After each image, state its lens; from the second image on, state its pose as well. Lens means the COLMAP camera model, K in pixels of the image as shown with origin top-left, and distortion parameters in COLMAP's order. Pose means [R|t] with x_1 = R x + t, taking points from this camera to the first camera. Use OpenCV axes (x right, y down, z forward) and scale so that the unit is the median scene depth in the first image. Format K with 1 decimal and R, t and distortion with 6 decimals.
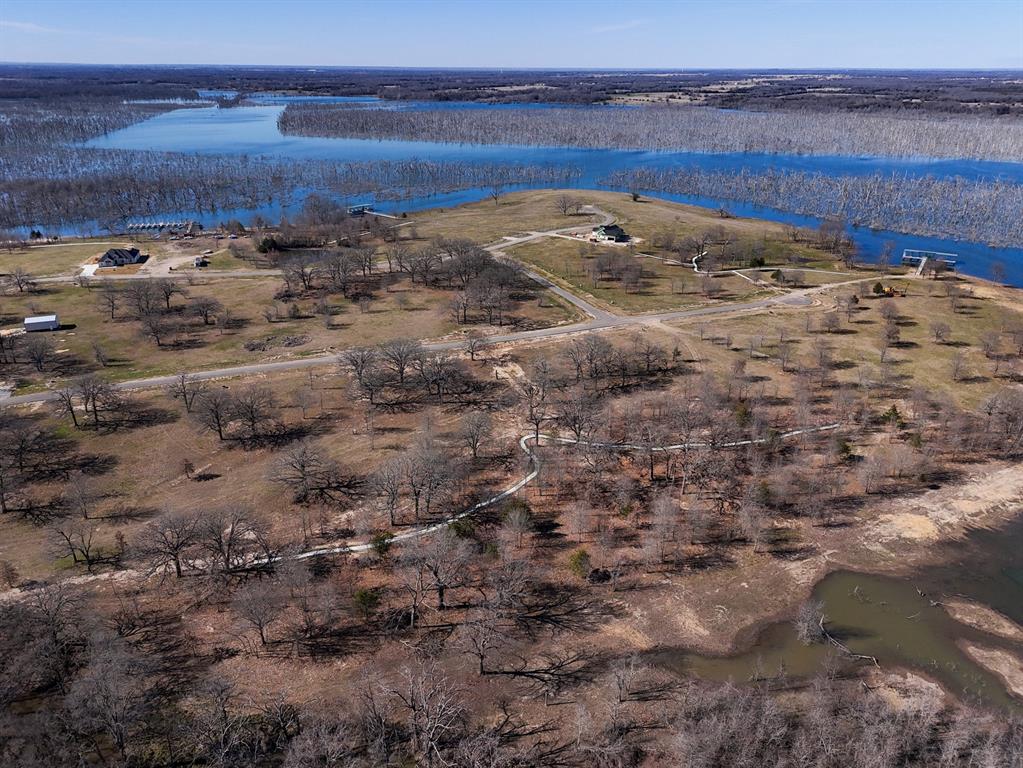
lens RADIAL K [[750.5, 0, 514.3], [0, 750.5, 388.6], [0, 0, 1]] dist [0.058939, -0.051626]
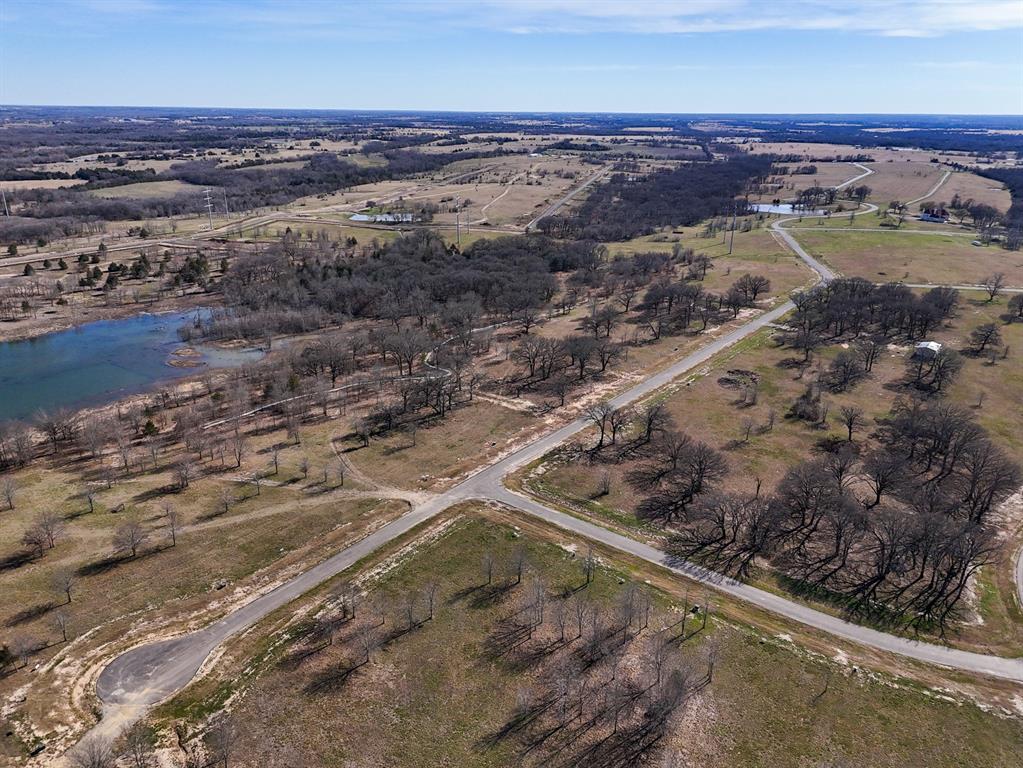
lens RADIAL K [[750.5, 0, 510.6], [0, 750.5, 382.9], [0, 0, 1]] dist [0.058939, -0.051626]
pose [[-0.872598, 0.152961, -0.463870, 0.473678], [-0.206568, 0.745020, 0.634252, -0.695902], [0.442608, 0.649268, -0.618506, 1.612839]]
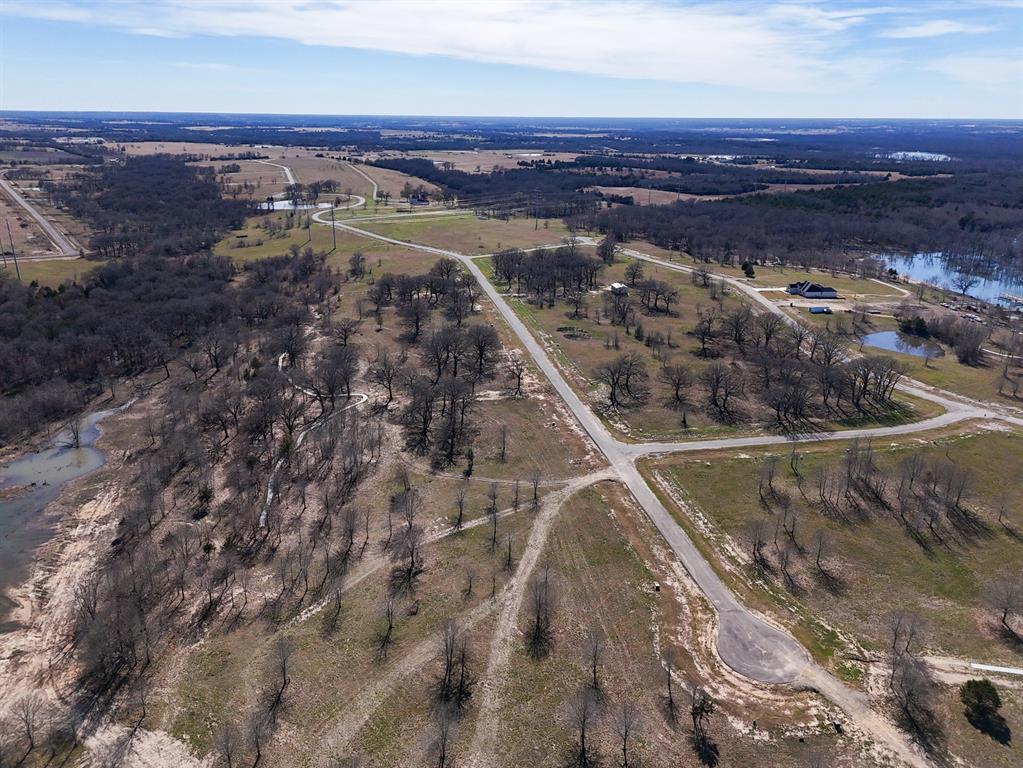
lens RADIAL K [[750.5, 0, 512.1], [0, 750.5, 387.6], [0, 0, 1]] dist [0.058939, -0.051626]
pose [[-0.205916, 0.326131, -0.922625, 0.973226], [-0.395168, 0.834824, 0.383291, -0.458786], [0.895232, 0.443518, -0.043027, 1.072044]]
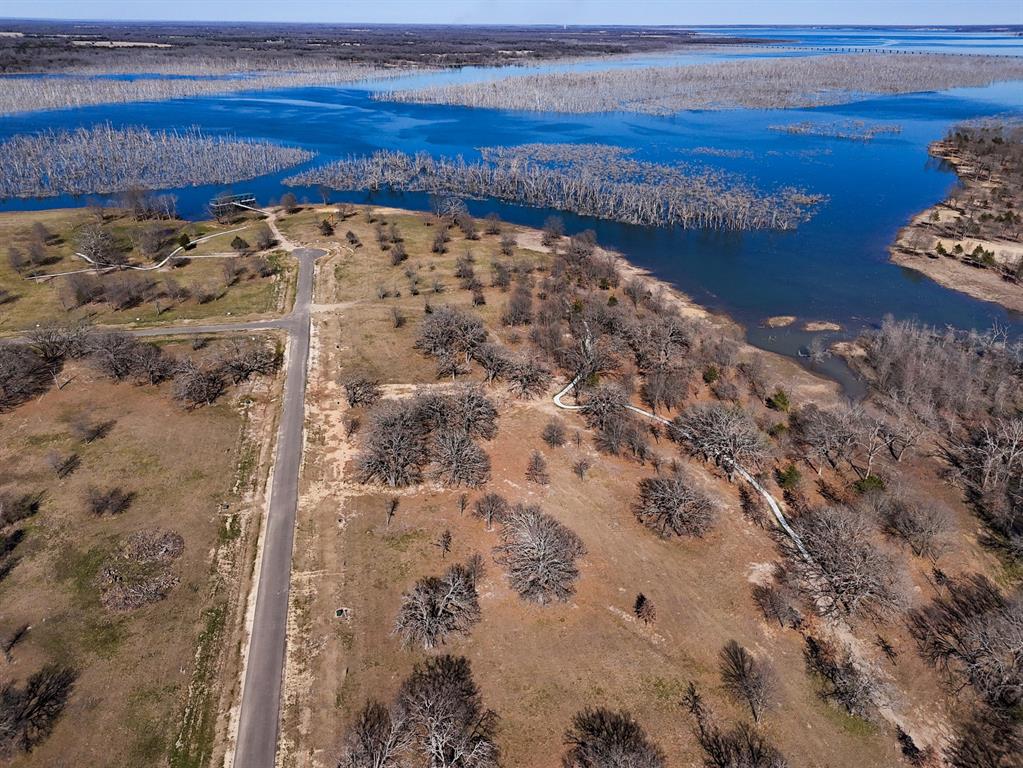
lens RADIAL K [[750.5, 0, 515.7], [0, 750.5, 381.4], [0, 0, 1]] dist [0.058939, -0.051626]
pose [[0.182633, -0.427102, 0.885567, -0.721134], [0.383164, 0.860419, 0.335952, -0.264513], [-0.905445, 0.277961, 0.320791, 0.608593]]
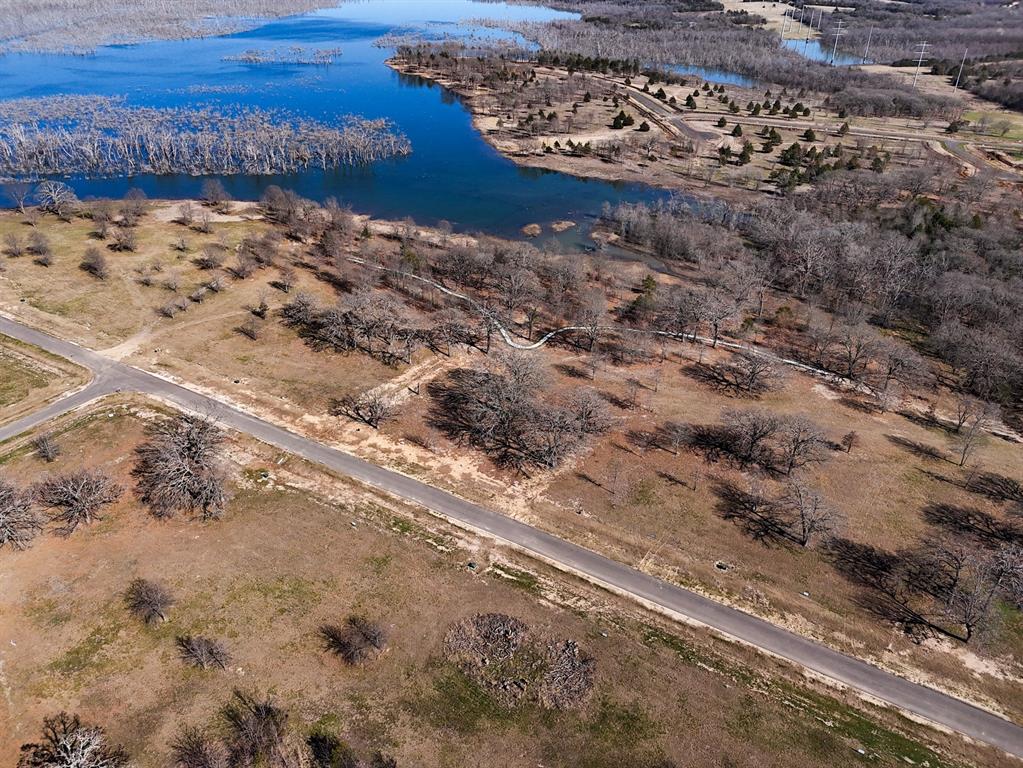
lens RADIAL K [[750.5, 0, 514.3], [0, 750.5, 378.8], [0, 0, 1]] dist [0.058939, -0.051626]
pose [[-0.588001, -0.411503, 0.696363, -0.578101], [0.301396, 0.687453, 0.660733, -0.475719], [-0.750610, 0.598392, -0.280198, 1.101020]]
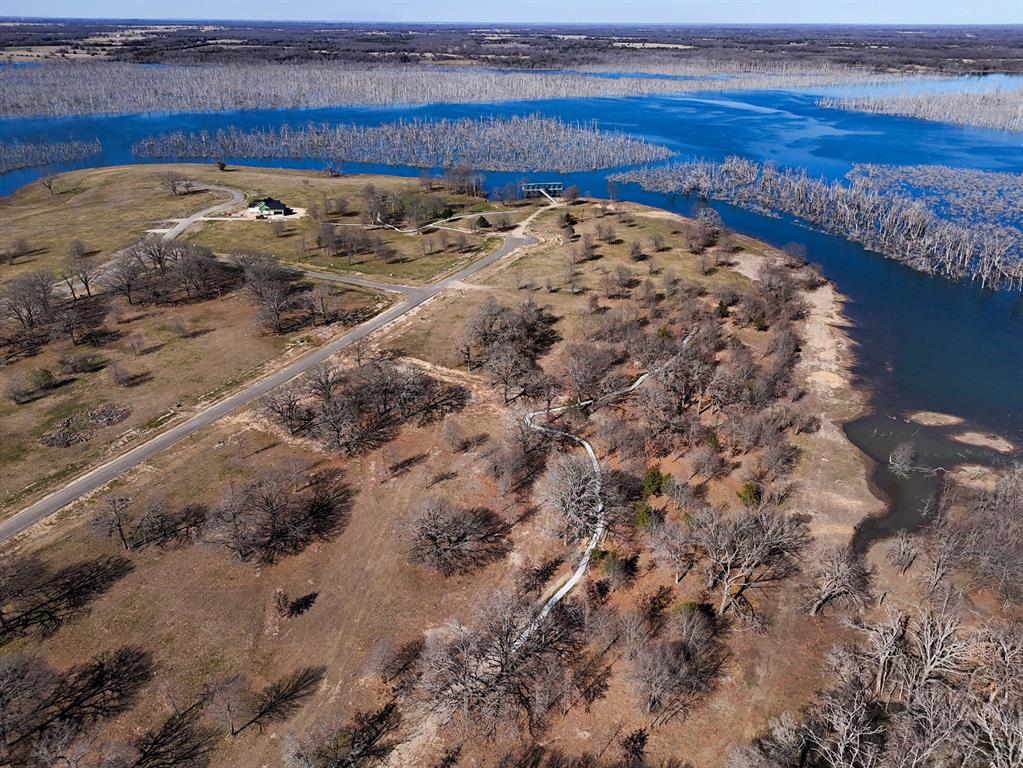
lens RADIAL K [[750.5, 0, 515.9], [0, 750.5, 384.8], [0, 0, 1]] dist [0.058939, -0.051626]
pose [[0.736395, -0.294964, 0.608867, -0.469951], [0.264605, 0.953837, 0.142057, -0.096856], [-0.622661, 0.056499, 0.780450, 0.222079]]
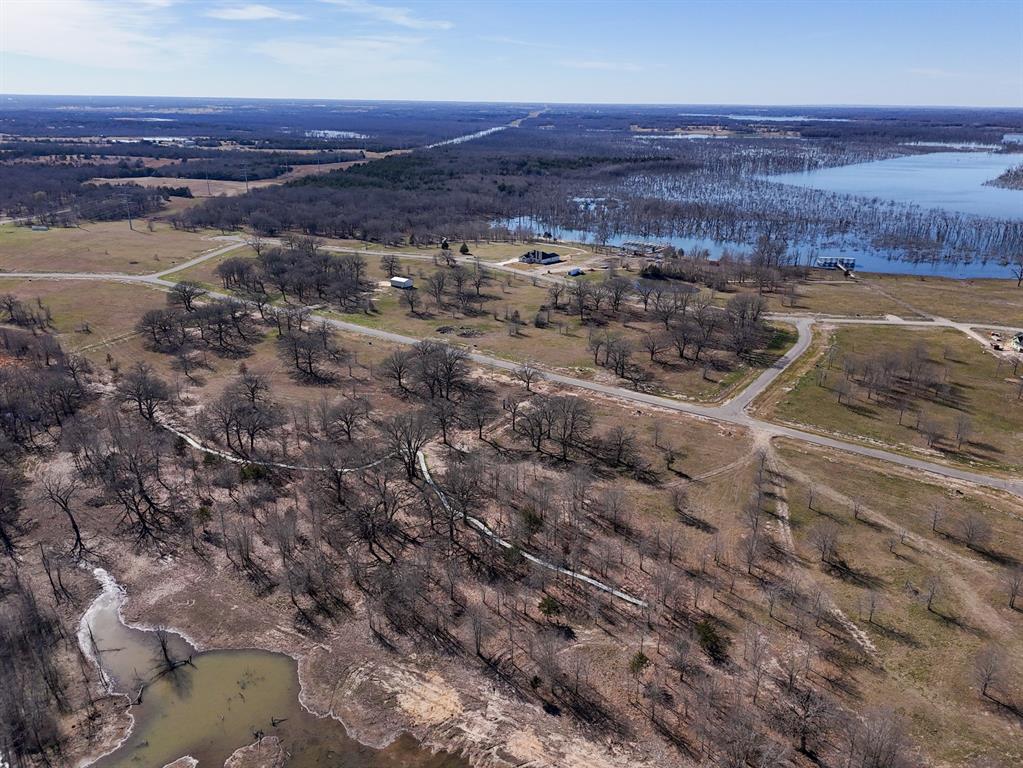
lens RADIAL K [[750.5, 0, 513.4], [0, 750.5, 386.8], [0, 0, 1]] dist [0.058939, -0.051626]
pose [[0.539639, 0.298985, -0.787018, 0.753101], [-0.338679, 0.932934, 0.122194, -0.164380], [0.770770, 0.200606, 0.604707, 0.381761]]
